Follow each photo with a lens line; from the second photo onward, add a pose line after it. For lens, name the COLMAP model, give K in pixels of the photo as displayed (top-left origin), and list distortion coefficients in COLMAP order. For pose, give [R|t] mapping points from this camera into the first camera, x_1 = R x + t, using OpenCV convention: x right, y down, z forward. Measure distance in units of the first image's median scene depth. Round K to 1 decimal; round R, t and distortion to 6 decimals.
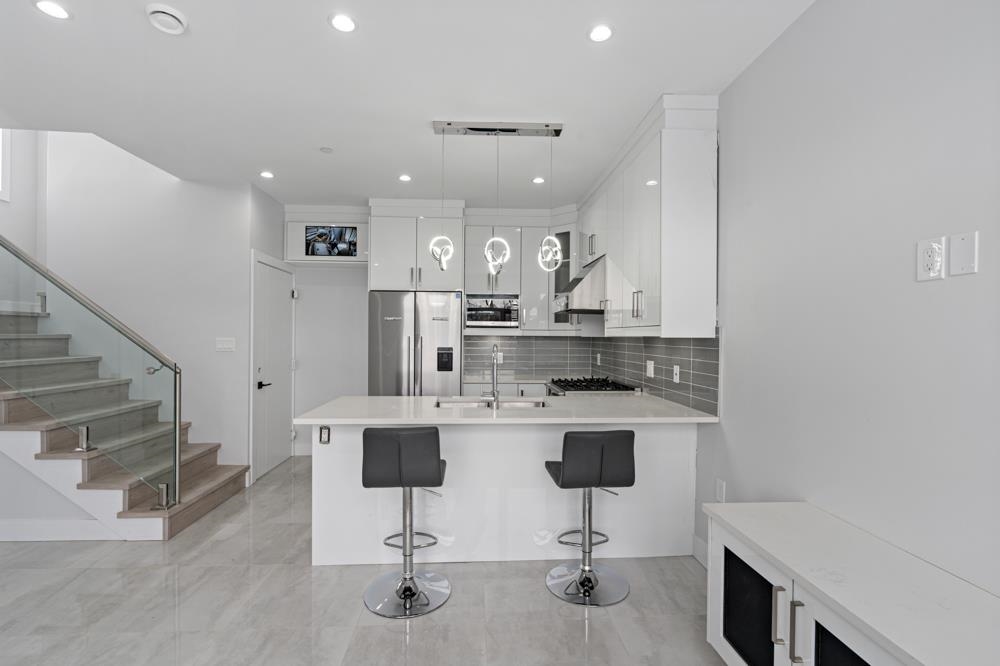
lens RADIAL K [[456.5, 0, 497.6], [0, 456.5, 336.8], [0, 0, 1]] dist [-0.003304, 0.000311]
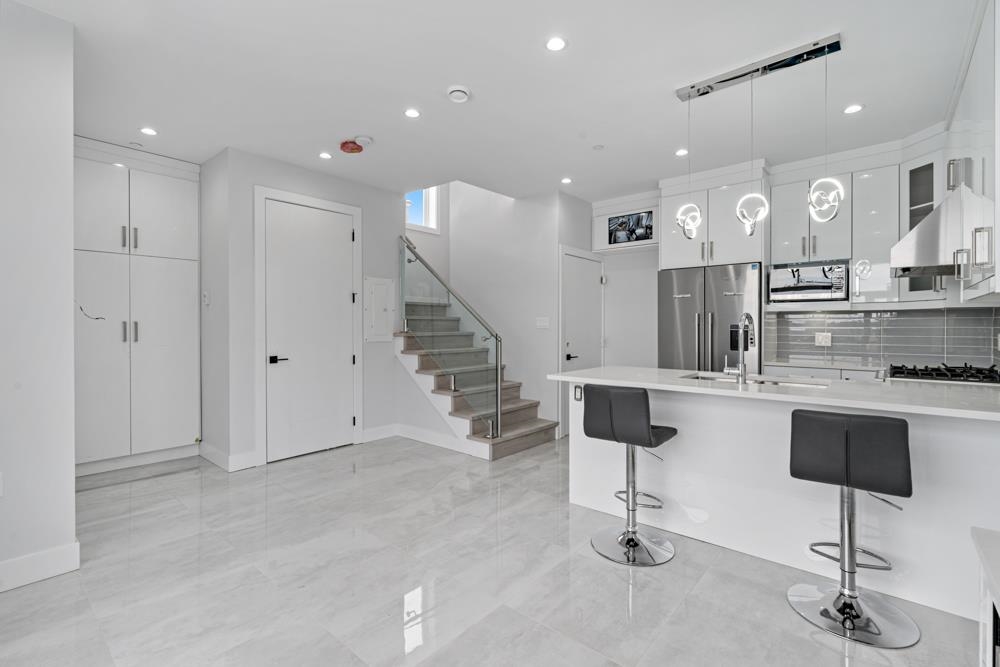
lens RADIAL K [[455.2, 0, 501.0], [0, 455.2, 327.0], [0, 0, 1]] dist [-0.001610, 0.000399]
pose [[0.720277, -0.005979, -0.693661, 0.209574], [0.004598, 0.999982, -0.003844, 0.034973], [0.693672, -0.000420, 0.720291, 0.016445]]
